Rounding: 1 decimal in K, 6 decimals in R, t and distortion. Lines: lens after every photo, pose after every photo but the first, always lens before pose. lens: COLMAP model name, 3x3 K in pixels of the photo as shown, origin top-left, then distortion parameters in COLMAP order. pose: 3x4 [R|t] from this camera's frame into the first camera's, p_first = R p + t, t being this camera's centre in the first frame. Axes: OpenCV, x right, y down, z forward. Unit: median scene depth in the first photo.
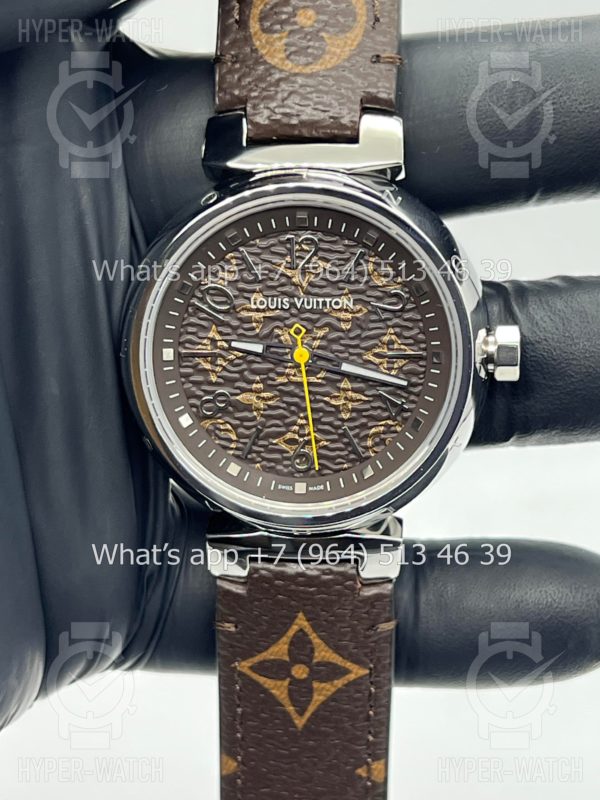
lens RADIAL K [[1851.6, 0, 300.0], [0, 1851.6, 400.0], [0, 0, 1]] dist [0.060790, 1.292079]
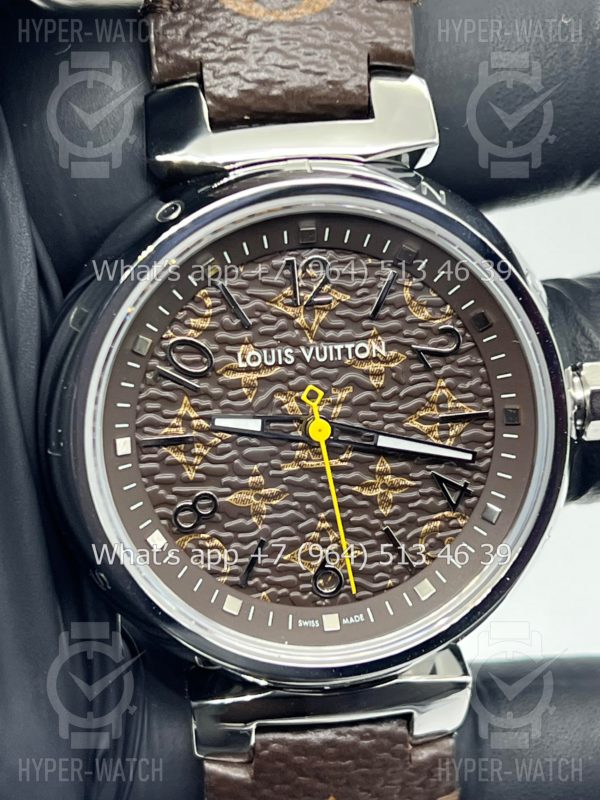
lens RADIAL K [[1851.6, 0, 300.0], [0, 1851.6, 400.0], [0, 0, 1]] dist [0.060790, 1.292079]
pose [[0.978455, -0.085796, 0.187788, -0.133423], [0.087503, 0.996164, -0.000804, -0.035007], [-0.186999, 0.017219, 0.982209, 0.324724]]
